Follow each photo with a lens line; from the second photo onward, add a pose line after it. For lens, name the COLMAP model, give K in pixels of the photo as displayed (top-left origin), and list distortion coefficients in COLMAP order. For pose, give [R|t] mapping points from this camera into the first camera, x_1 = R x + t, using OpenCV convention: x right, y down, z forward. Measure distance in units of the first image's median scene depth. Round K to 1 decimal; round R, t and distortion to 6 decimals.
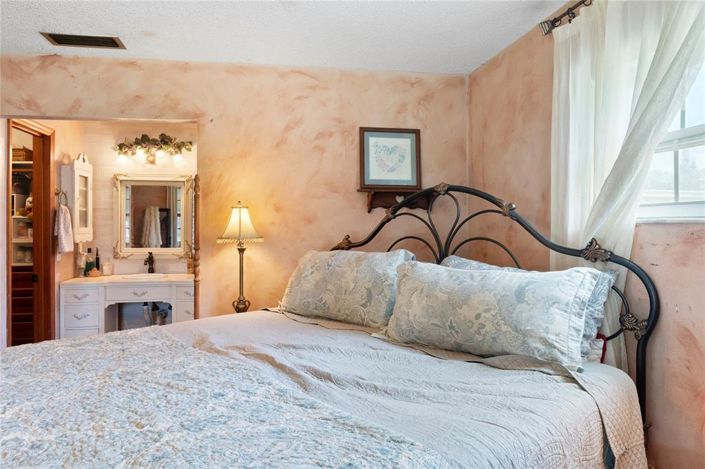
lens RADIAL K [[495.5, 0, 353.6], [0, 495.5, 230.6], [0, 0, 1]] dist [-0.001672, -0.004174]
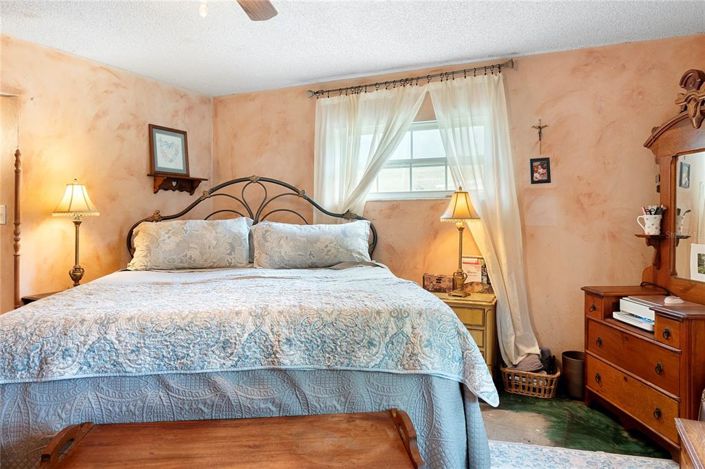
lens RADIAL K [[495.5, 0, 352.2], [0, 495.5, 215.0], [0, 0, 1]] dist [-0.001672, -0.004174]
pose [[0.586125, -0.001809, 0.810219, -0.728040], [0.013211, 0.999886, -0.007324, 0.035876], [-0.810113, 0.014997, 0.586082, -0.138224]]
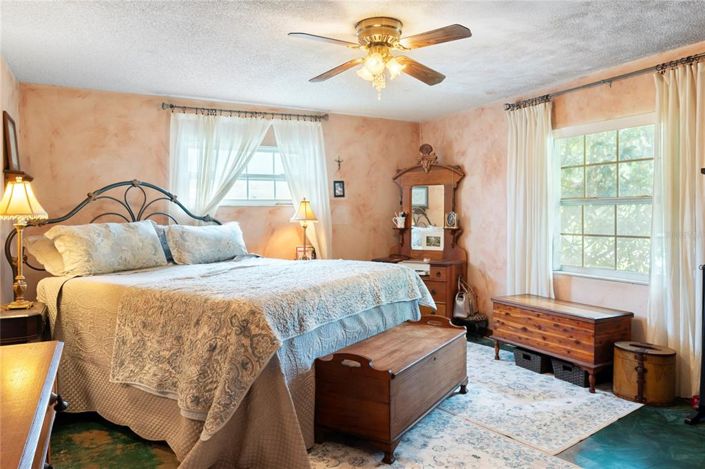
lens RADIAL K [[495.5, 0, 351.5], [0, 495.5, 234.5], [0, 0, 1]] dist [-0.001672, -0.004174]
pose [[-0.280456, -0.035155, 0.959223, -1.267409], [0.015547, 0.999032, 0.041159, 0.022392], [-0.959741, 0.026456, -0.279638, 0.619951]]
